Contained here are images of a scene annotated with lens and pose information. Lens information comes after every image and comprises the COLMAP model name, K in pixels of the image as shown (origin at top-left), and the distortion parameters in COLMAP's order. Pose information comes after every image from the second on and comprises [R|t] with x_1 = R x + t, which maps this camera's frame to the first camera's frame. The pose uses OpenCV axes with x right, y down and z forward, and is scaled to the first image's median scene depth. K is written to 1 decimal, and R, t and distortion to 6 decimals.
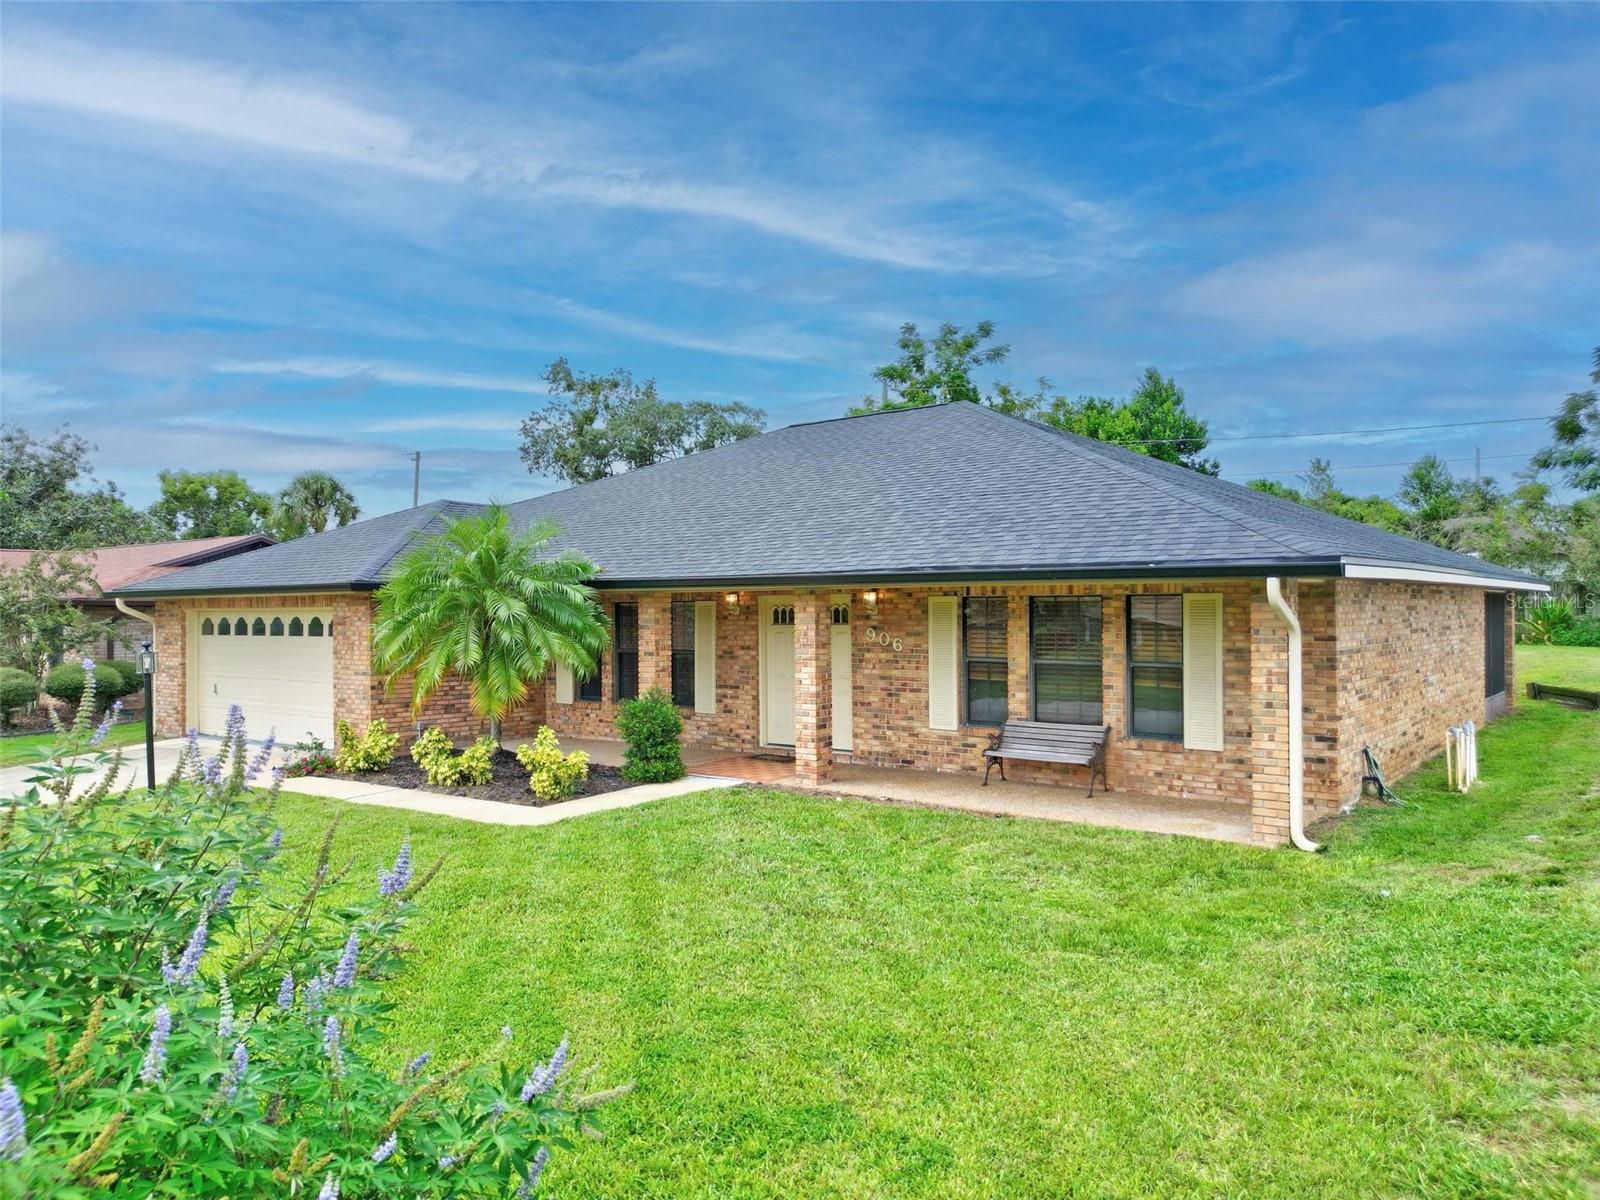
lens RADIAL K [[1104.7, 0, 800.0], [0, 1104.7, 600.0], [0, 0, 1]] dist [0.082662, -0.079229]
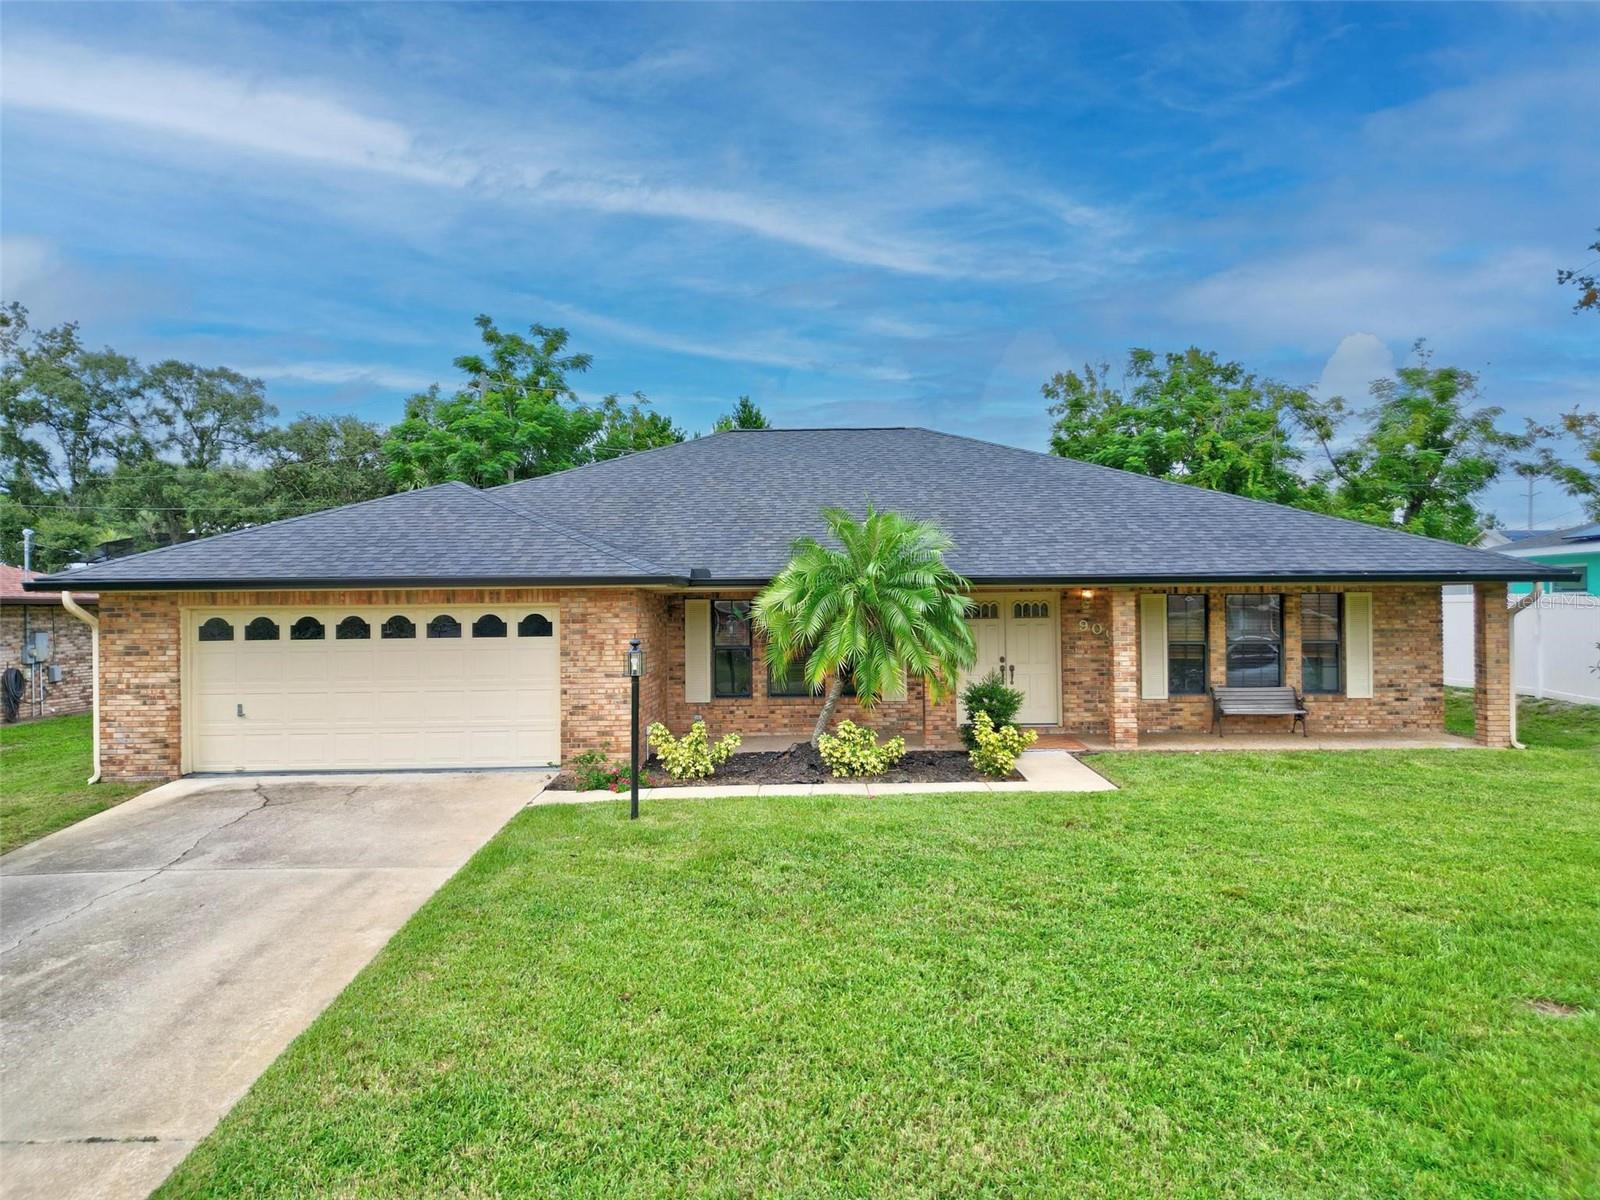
lens RADIAL K [[1069.2, 0, 800.0], [0, 1069.2, 600.0], [0, 0, 1]] dist [-0.002751, -0.000880]
pose [[0.813559, 0.003511, 0.581471, -0.965906], [-0.000495, 0.999986, -0.005346, 0.010985], [-0.581482, 0.004062, 0.813549, 0.253518]]
